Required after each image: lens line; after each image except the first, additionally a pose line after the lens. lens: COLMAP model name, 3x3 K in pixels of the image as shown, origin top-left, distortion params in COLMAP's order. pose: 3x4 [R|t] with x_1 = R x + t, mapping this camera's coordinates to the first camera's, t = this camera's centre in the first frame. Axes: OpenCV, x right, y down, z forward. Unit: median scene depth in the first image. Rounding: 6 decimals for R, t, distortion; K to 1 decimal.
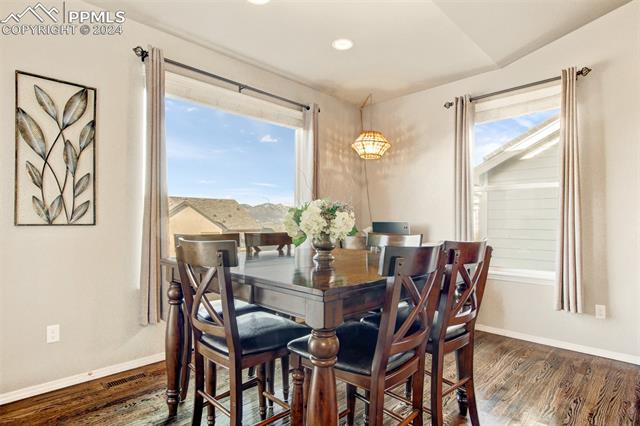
lens RADIAL K [[344.9, 0, 319.6], [0, 344.9, 215.8], [0, 0, 1]] dist [-0.007229, -0.001929]
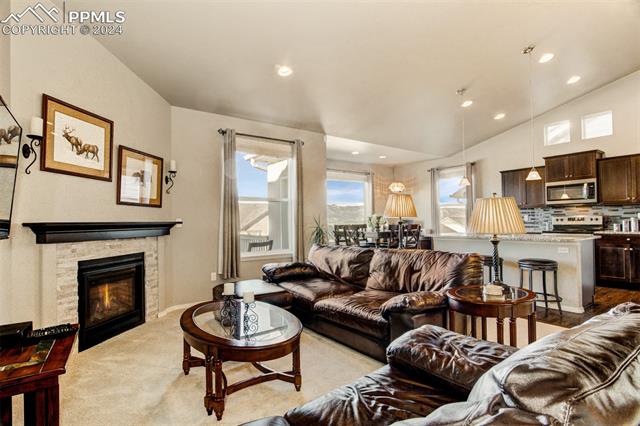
lens RADIAL K [[324.5, 0, 319.7], [0, 324.5, 214.9], [0, 0, 1]] dist [-0.001221, 0.002881]
pose [[0.986502, -0.019055, -0.162638, -0.020067], [0.018767, 0.999818, -0.003307, -0.036142], [0.162671, 0.000211, 0.986680, -2.093230]]
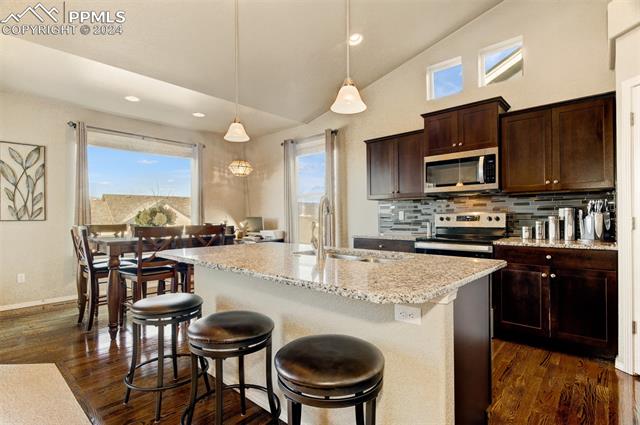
lens RADIAL K [[324.5, 0, 319.6], [0, 324.5, 213.7], [0, 0, 1]] dist [-0.001221, 0.002881]
pose [[0.999115, -0.007278, 0.041424, 0.752617], [0.007019, 0.999955, 0.006394, -0.010028], [-0.041469, -0.006097, 0.999121, -0.811360]]
